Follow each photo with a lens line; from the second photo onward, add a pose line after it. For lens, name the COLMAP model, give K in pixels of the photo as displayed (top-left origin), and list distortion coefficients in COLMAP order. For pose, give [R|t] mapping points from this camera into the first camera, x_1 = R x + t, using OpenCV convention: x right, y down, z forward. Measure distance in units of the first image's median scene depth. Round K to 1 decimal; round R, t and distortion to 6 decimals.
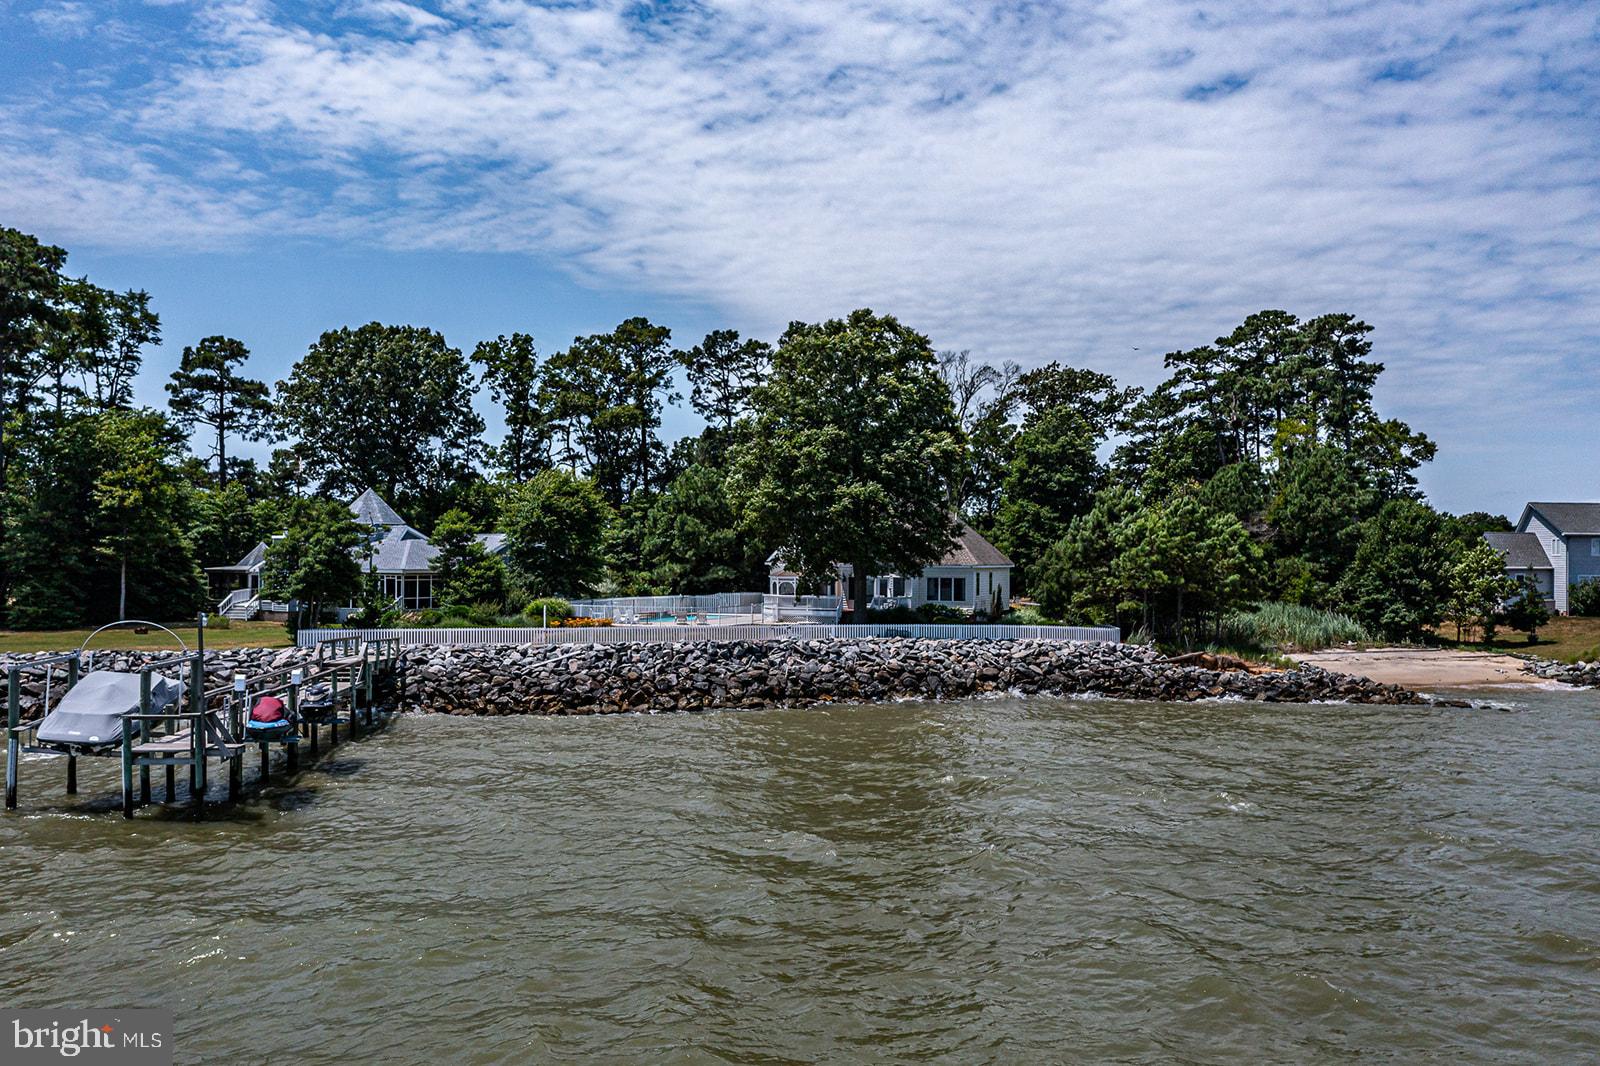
lens RADIAL K [[1311.9, 0, 802.1], [0, 1311.9, 551.0], [0, 0, 1]] dist [0.002540, 0.006395]
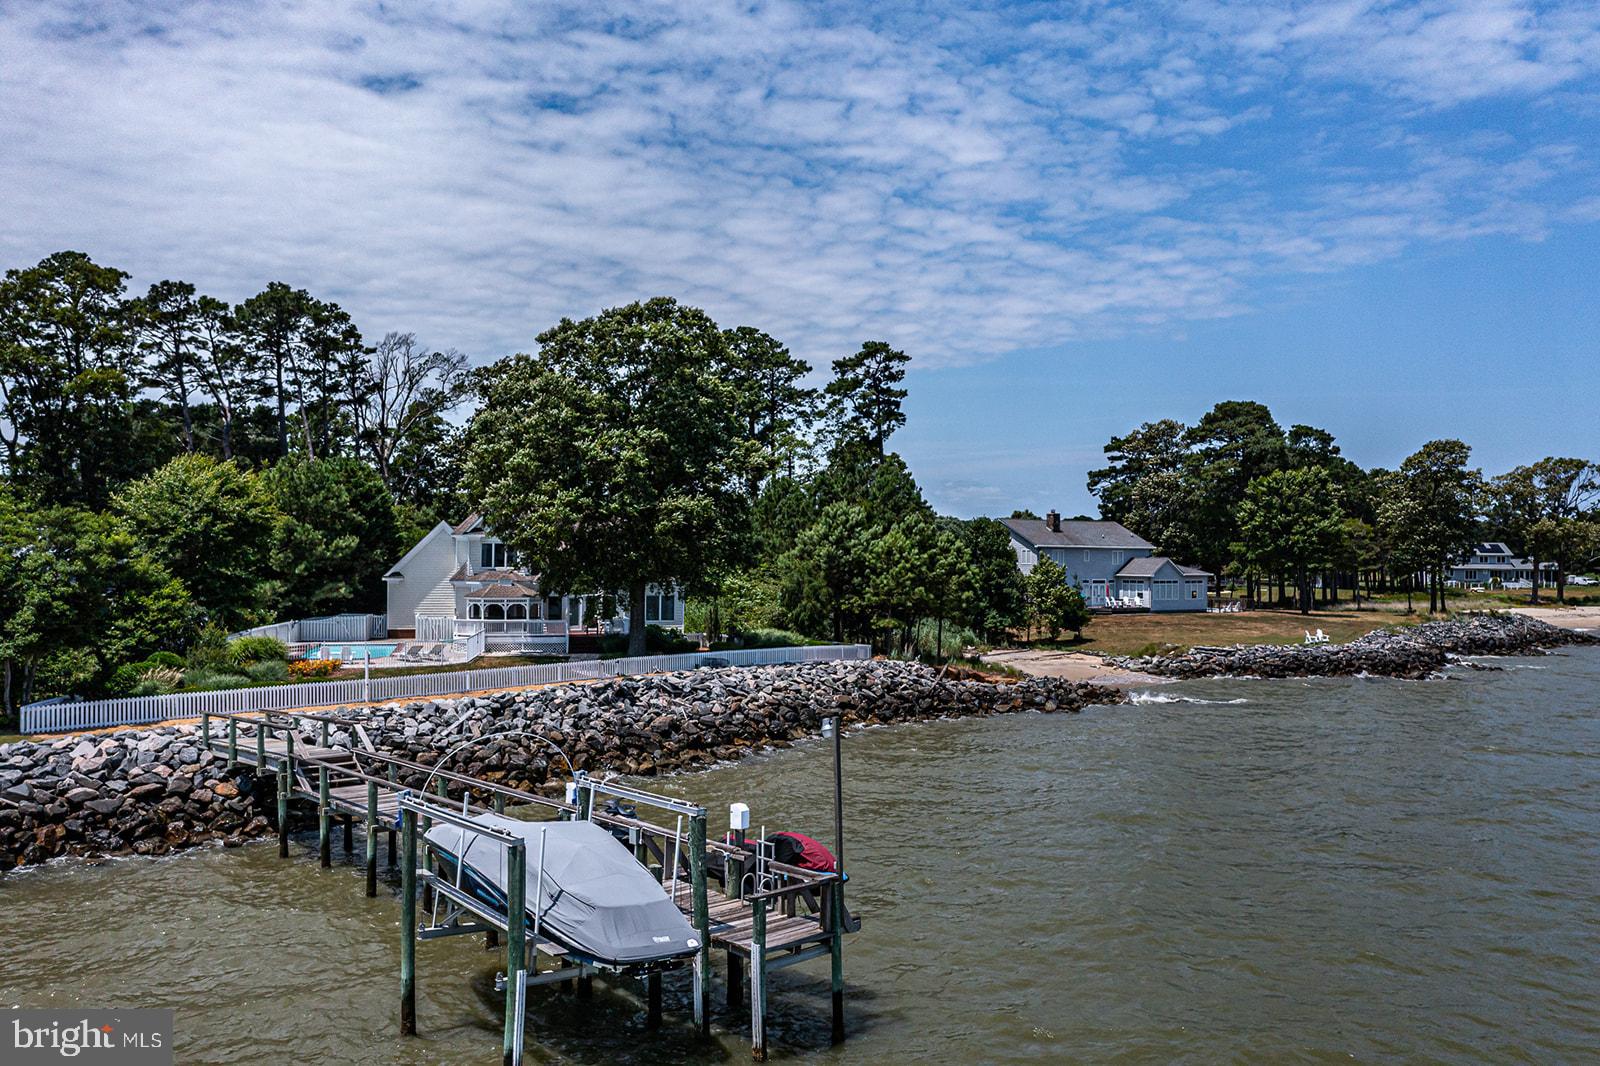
lens RADIAL K [[1308.2, 0, 800.0], [0, 1308.2, 533.0], [0, 0, 1]] dist [-0.014314, 0.003681]
pose [[0.800717, 0.009540, 0.598967, -0.202544], [-0.005586, 0.999949, -0.008459, -0.009149], [-0.599017, 0.003427, 0.800729, 0.118731]]
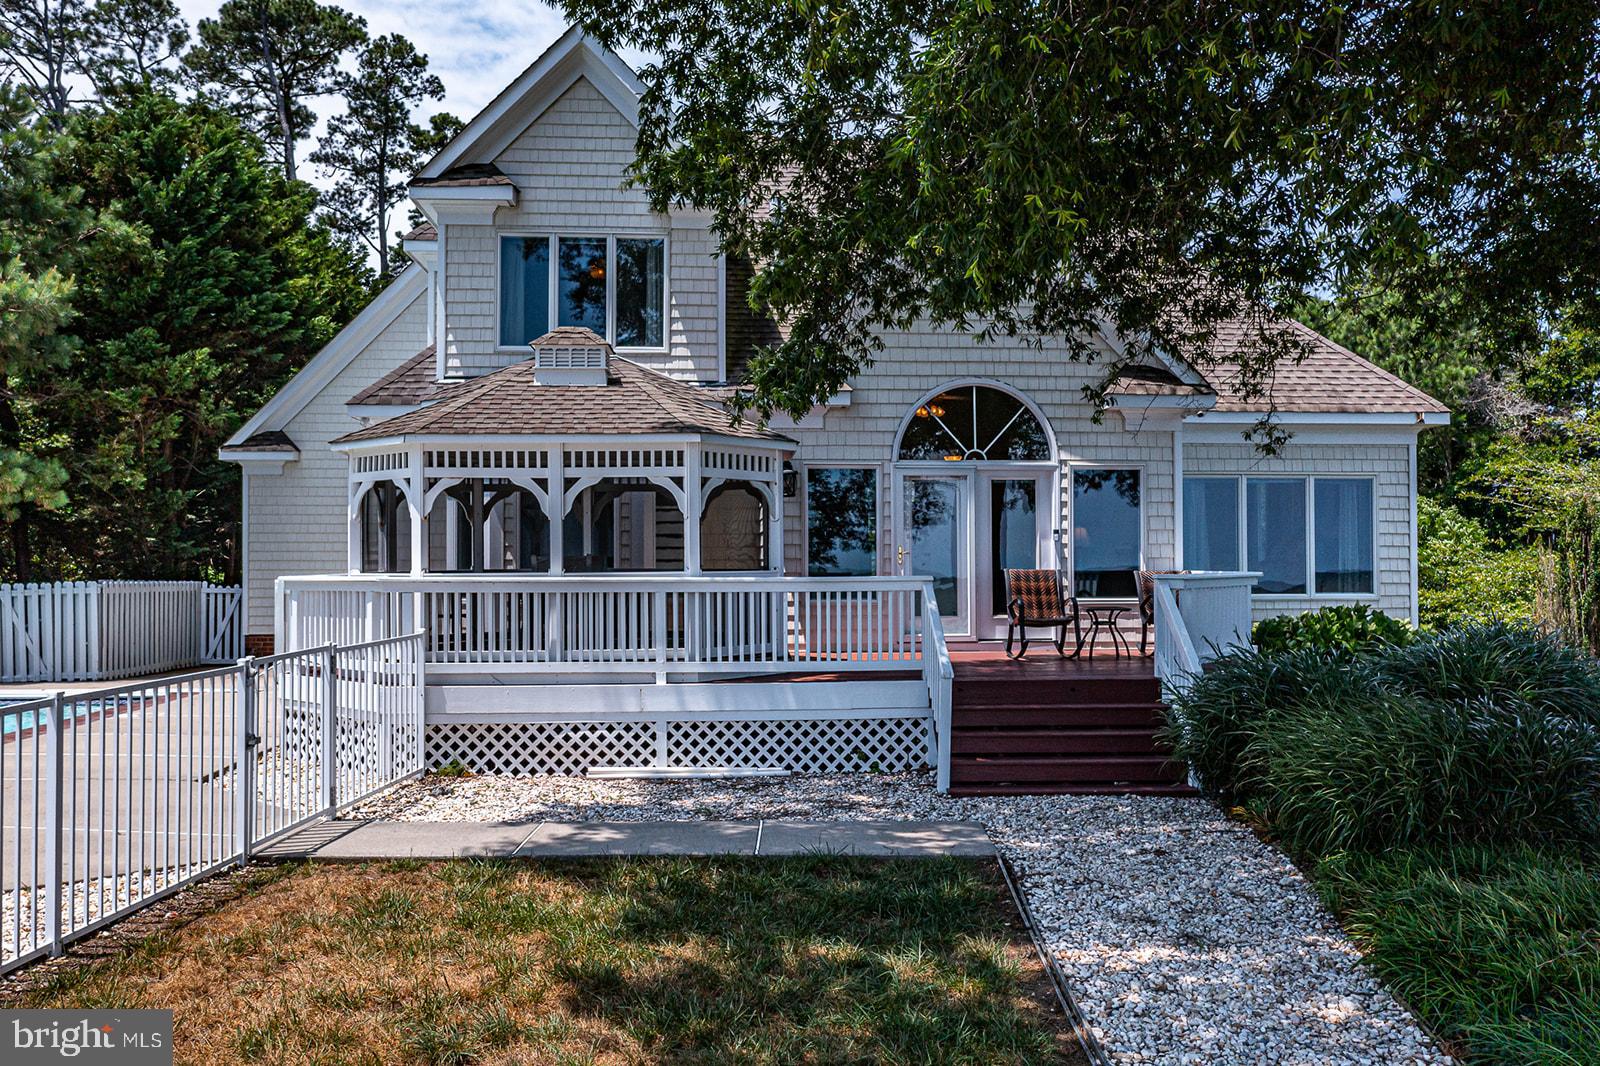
lens RADIAL K [[1257.7, 0, 800.0], [0, 1257.7, 533.0], [0, 0, 1]] dist [-0.004335, 0.005307]
pose [[0.894458, 0.001153, 0.447151, -0.023299], [0.005878, 0.999880, -0.014336, 0.017717], [-0.447114, 0.015451, 0.894344, 0.491424]]
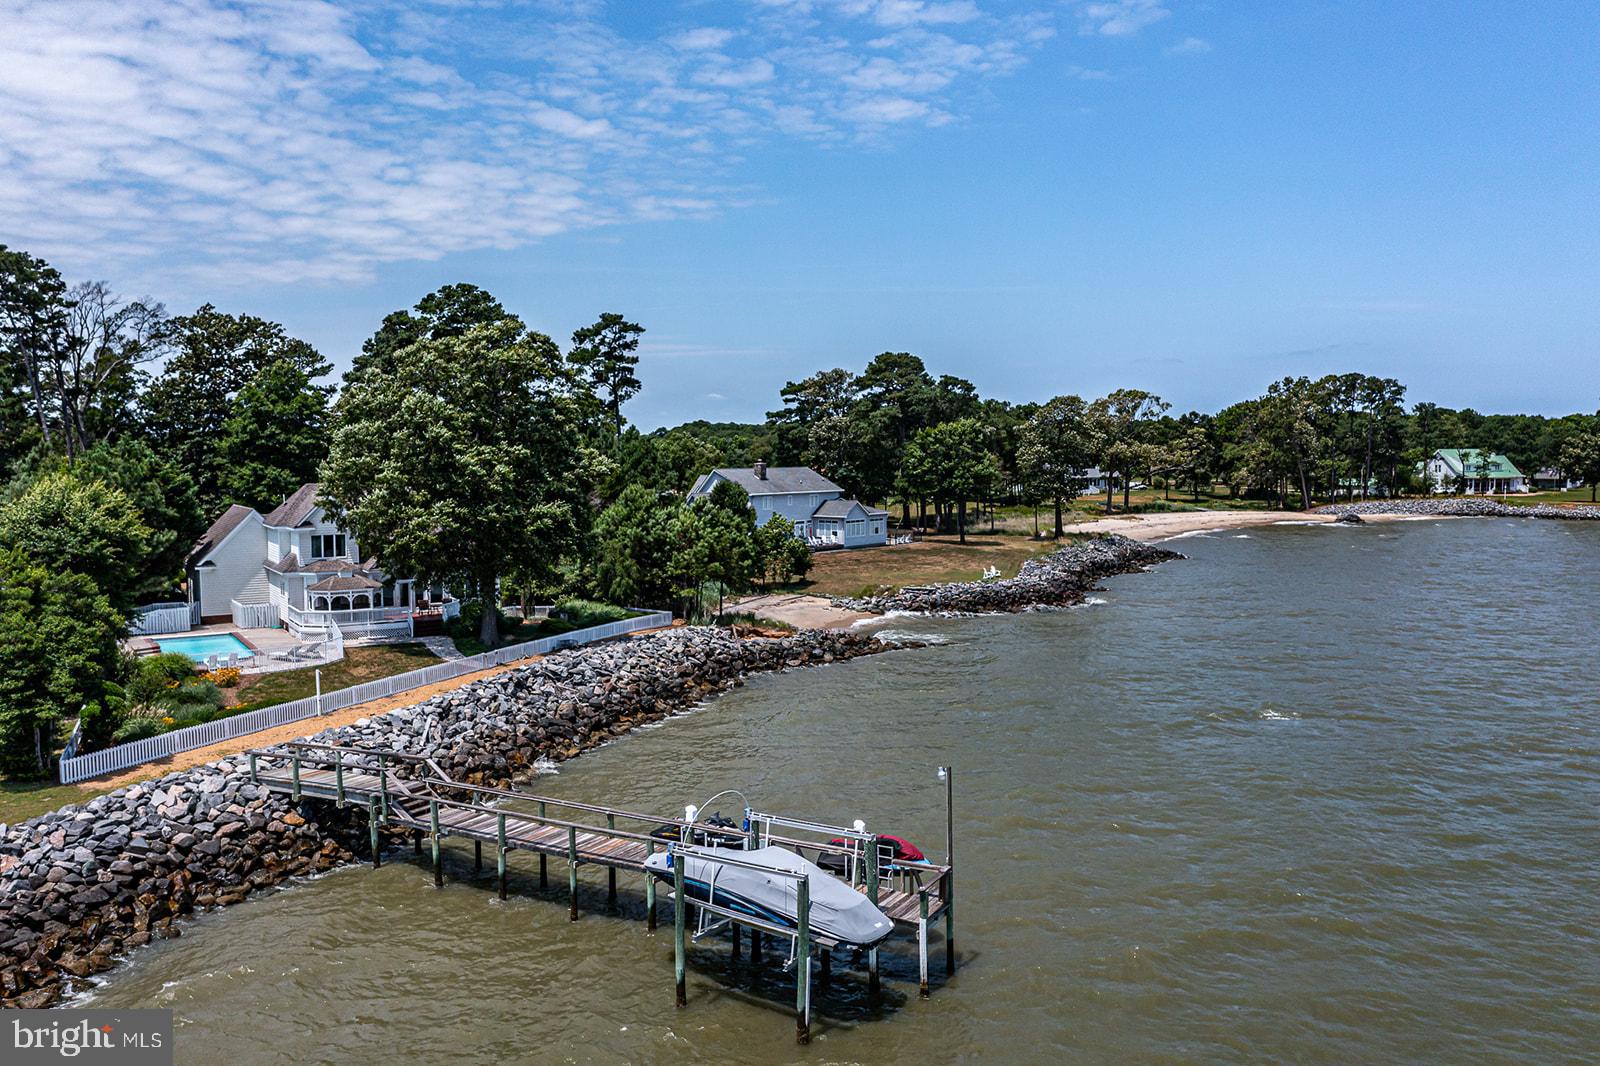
lens RADIAL K [[1278.6, 0, 800.0], [0, 1278.6, 533.0], [0, 0, 1]] dist [-0.013448, 0.007666]
pose [[0.582728, -0.063712, 0.810166, -0.306315], [0.004909, 0.997180, 0.074888, -0.048103], [-0.812652, -0.039662, 0.581397, 0.128360]]
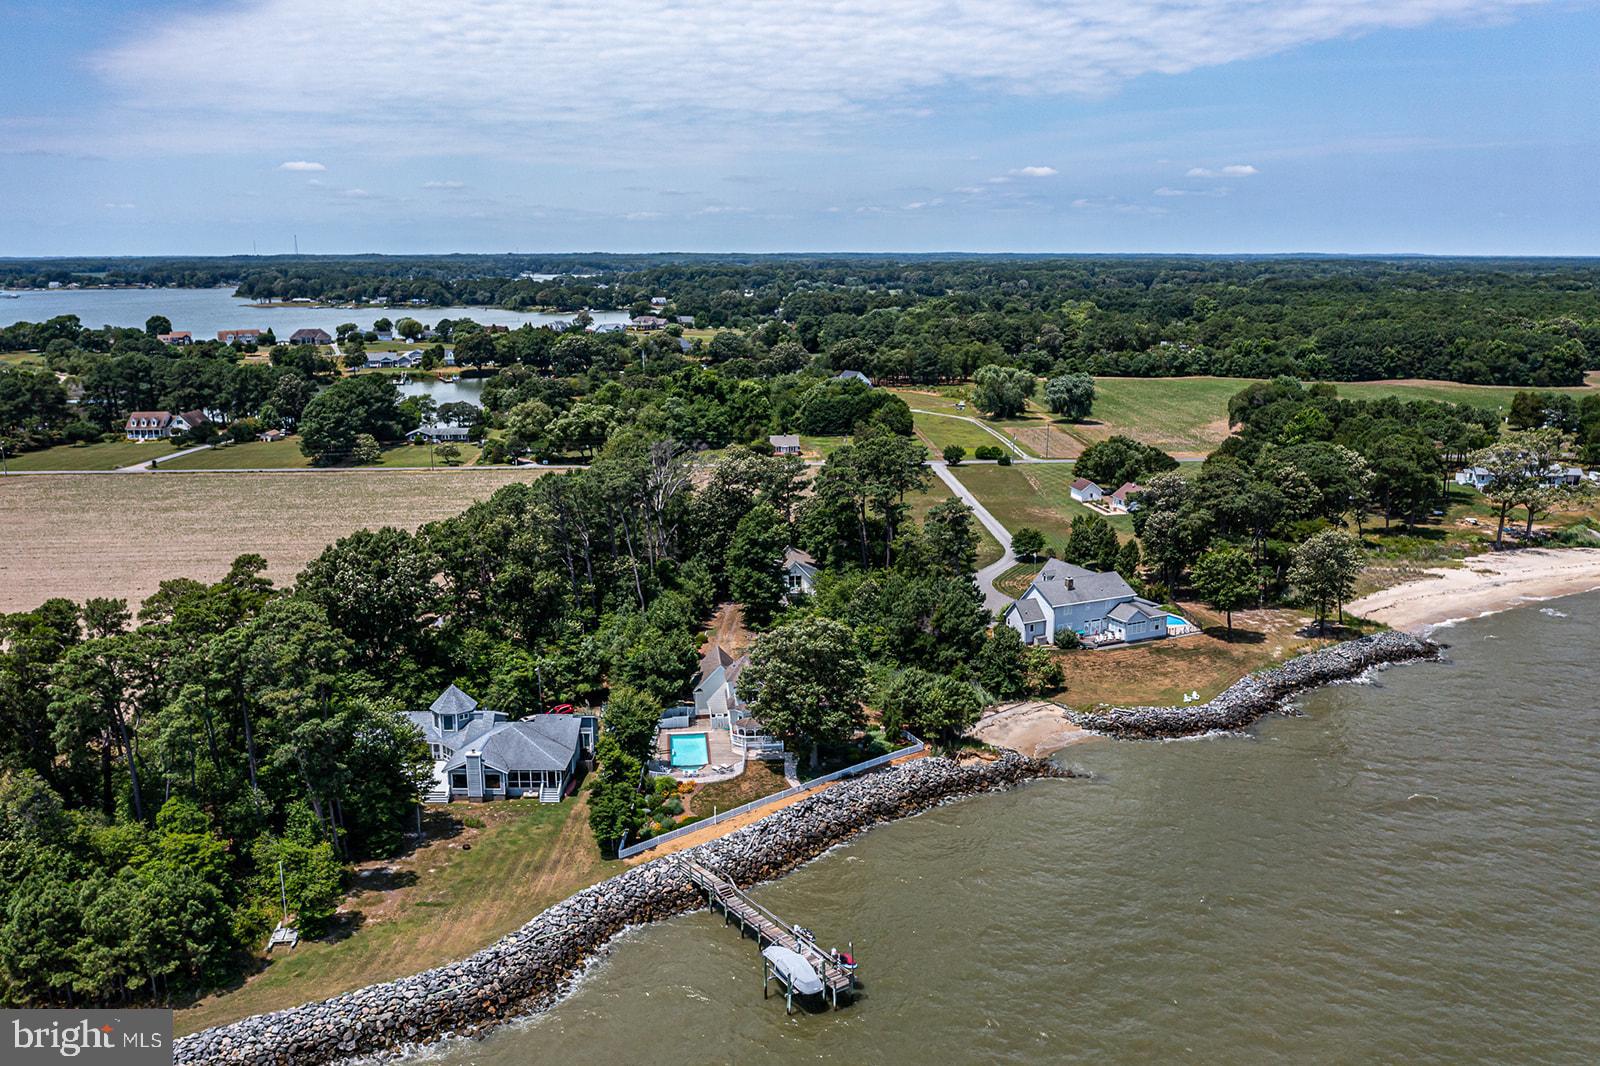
lens RADIAL K [[1320.1, 0, 778.1], [0, 1320.1, 533.6], [0, 0, 1]] dist [-0.004609, 0.002139]
pose [[0.883257, -0.113789, 0.454872, -0.454034], [0.012526, 0.975487, 0.219702, -0.375529], [-0.468721, -0.188356, 0.863031, -0.336149]]
